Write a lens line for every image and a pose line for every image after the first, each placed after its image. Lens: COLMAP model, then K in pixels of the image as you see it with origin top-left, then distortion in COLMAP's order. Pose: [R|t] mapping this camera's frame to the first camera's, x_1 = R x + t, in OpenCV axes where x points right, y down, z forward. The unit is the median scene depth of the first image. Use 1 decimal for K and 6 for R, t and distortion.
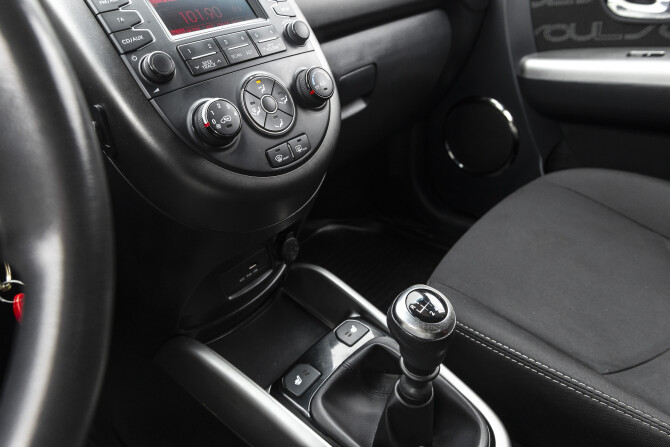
lens RADIAL K [[465.0, 0, 329.5], [0, 465.0, 222.5], [0, 0, 1]] dist [-0.020071, 0.006613]
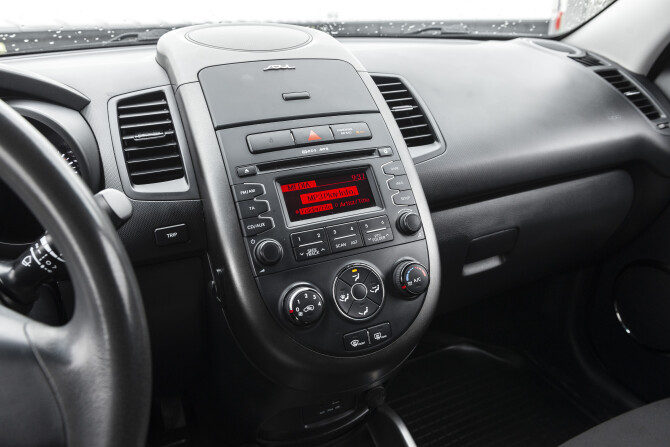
lens RADIAL K [[494.9, 0, 331.0], [0, 494.9, 226.2], [0, 0, 1]] dist [-0.013775, 0.000860]
pose [[0.907021, 0.223361, -0.356963, 0.129032], [-0.261160, 0.963380, -0.060780, -0.210864], [0.330315, 0.148353, 0.932139, -0.092318]]
